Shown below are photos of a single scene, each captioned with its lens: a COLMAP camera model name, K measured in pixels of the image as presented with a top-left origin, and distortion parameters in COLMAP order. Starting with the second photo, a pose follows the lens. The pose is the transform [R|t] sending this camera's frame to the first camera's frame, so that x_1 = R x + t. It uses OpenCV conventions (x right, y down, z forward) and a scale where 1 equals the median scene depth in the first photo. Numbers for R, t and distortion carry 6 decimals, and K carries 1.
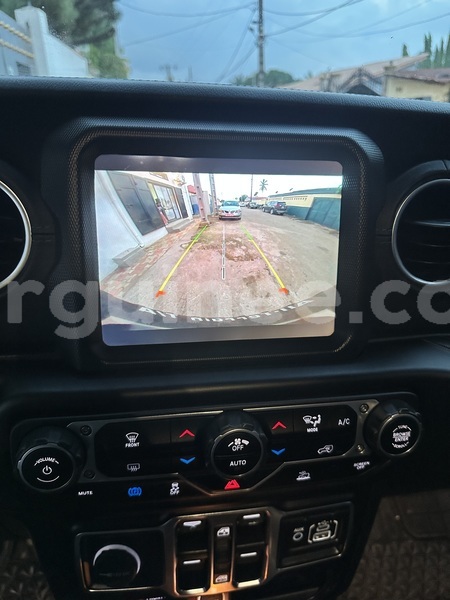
lens RADIAL K [[429.7, 0, 225.0], [0, 429.7, 300.0], [0, 0, 1]] dist [0.044135, -0.066086]
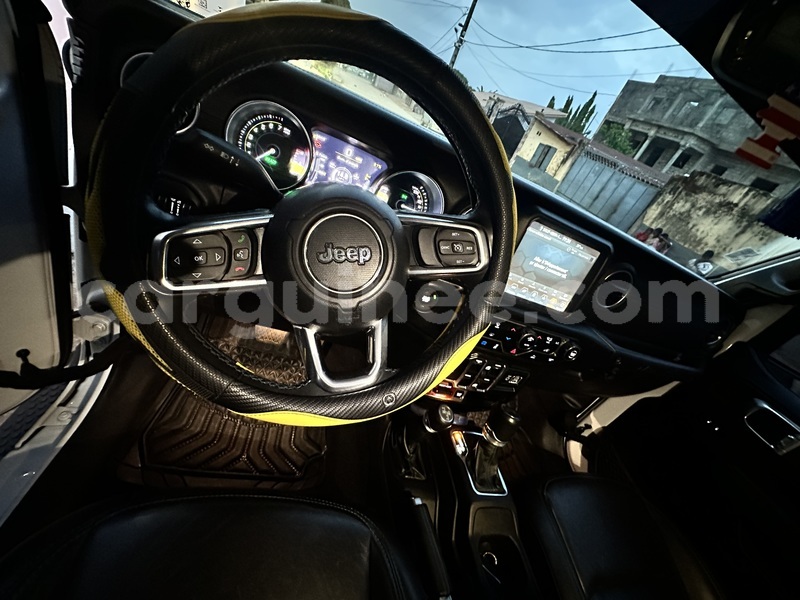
lens RADIAL K [[323.4, 0, 400.0], [0, 323.4, 300.0], [0, 0, 1]] dist [-0.001732, -0.000245]
pose [[0.922764, 0.330791, 0.197694, -1.105966], [-0.360740, 0.921915, 0.141209, 0.101520], [-0.135546, -0.201619, 0.970040, -0.762170]]
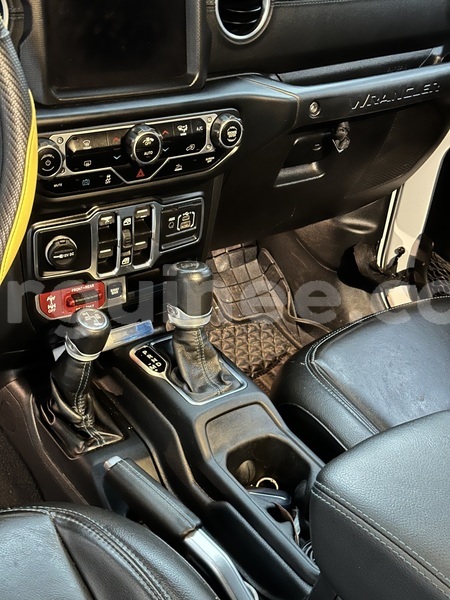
lens RADIAL K [[872.3, 0, 225.0], [0, 872.3, 300.0], [0, 0, 1]] dist [0.088652, -0.008943]
pose [[0.893606, -0.175812, 0.412987, -1.098197], [0.083963, 0.969330, 0.230975, 0.153544], [-0.440928, -0.171725, 0.880961, -2.024723]]
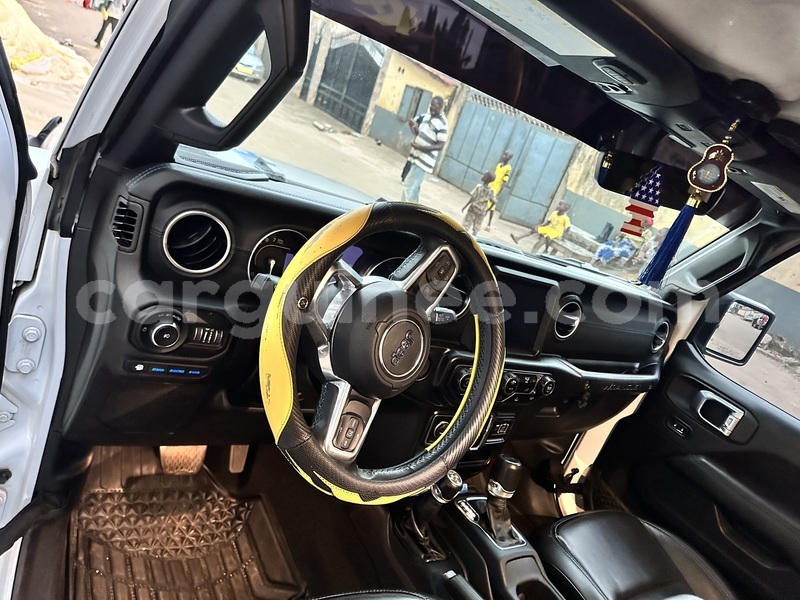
lens RADIAL K [[572.9, 0, 403.7], [0, 572.9, 283.7], [0, 0, 1]] dist [0.044135, -0.066086]
pose [[0.865408, 0.191326, 0.463103, -2.299058], [-0.185066, 0.980928, -0.059423, 0.041043], [-0.465639, -0.034279, 0.884310, -1.879923]]
